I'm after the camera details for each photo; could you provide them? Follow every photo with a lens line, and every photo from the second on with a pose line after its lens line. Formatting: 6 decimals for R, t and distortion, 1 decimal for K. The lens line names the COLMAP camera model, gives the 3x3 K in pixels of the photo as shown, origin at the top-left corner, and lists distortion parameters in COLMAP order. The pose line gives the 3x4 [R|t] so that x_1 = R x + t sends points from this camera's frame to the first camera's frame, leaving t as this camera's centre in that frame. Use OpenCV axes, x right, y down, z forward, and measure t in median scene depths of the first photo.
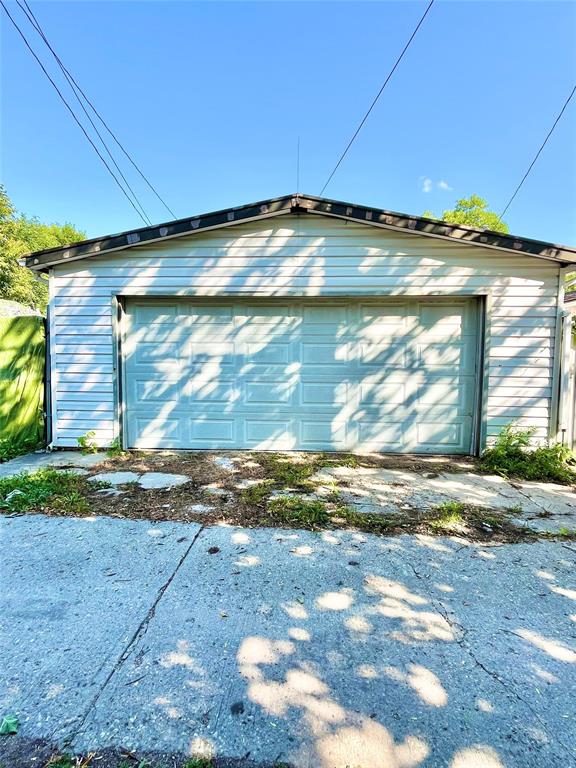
lens RADIAL K [[401.3, 0, 288.1], [0, 401.3, 383.3], [0, 0, 1]] dist [-0.002916, 0.001378]
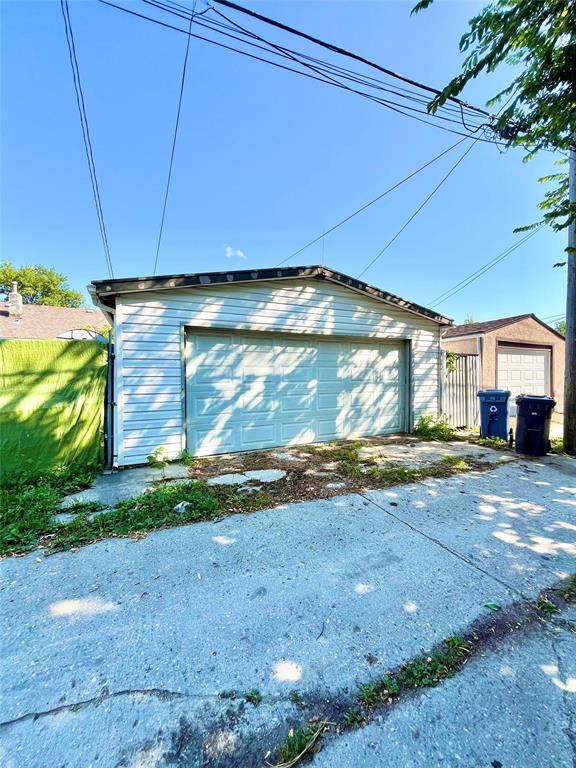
lens RADIAL K [[311.3, 0, 287.7], [0, 311.3, 380.4], [0, 0, 1]] dist [-0.006019, 0.000707]
pose [[0.875227, -0.021155, 0.483250, -0.623533], [0.046000, 0.998156, -0.039616, -0.011573], [-0.481521, 0.056902, 0.874585, 0.081432]]
